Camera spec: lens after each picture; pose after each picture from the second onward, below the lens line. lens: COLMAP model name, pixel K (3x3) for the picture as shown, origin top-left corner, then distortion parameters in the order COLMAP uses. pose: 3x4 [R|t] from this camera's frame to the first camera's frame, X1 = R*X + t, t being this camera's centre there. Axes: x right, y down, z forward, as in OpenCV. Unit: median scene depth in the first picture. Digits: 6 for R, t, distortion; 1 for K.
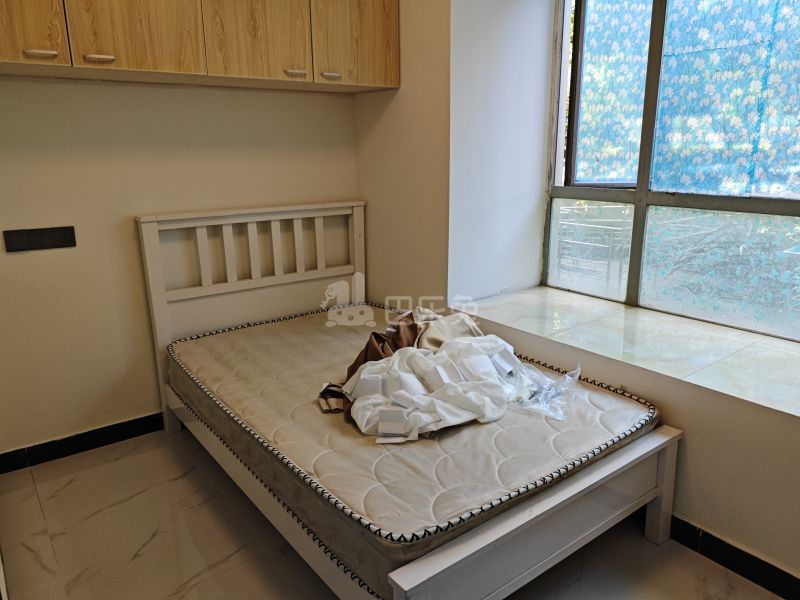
lens RADIAL K [[583.4, 0, 400.0], [0, 583.4, 300.0], [0, 0, 1]] dist [0.026044, -0.034639]
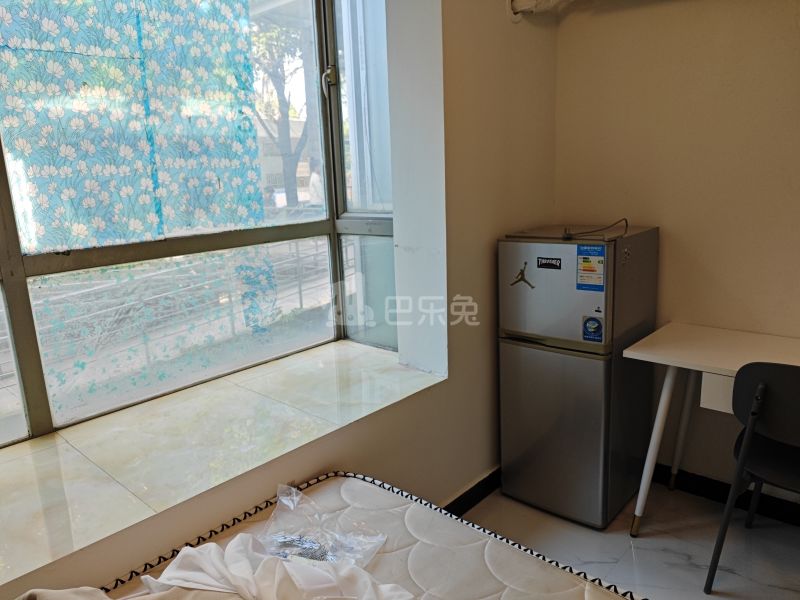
lens RADIAL K [[583.4, 0, 400.0], [0, 583.4, 300.0], [0, 0, 1]] dist [0.026044, -0.034639]
pose [[-0.181299, -0.193741, 0.964155, -0.308306], [0.294872, 0.924584, 0.241237, -0.197412], [-0.938180, 0.328038, -0.110497, 0.796969]]
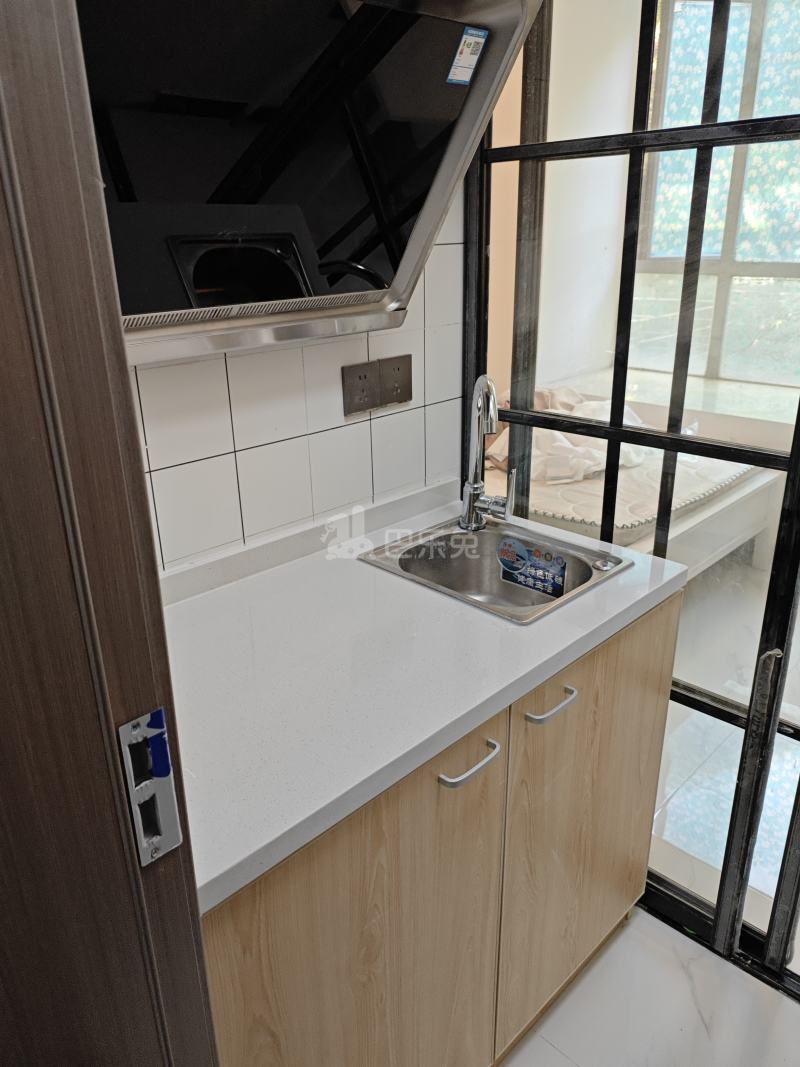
lens RADIAL K [[778.1, 0, 400.0], [0, 778.1, 533.5], [0, 0, 1]] dist [0.026044, -0.034639]
pose [[0.989173, -0.059345, 0.134219, -0.413491], [0.043971, 0.992421, 0.114746, 0.117760], [-0.140012, -0.107602, 0.984286, -0.358552]]
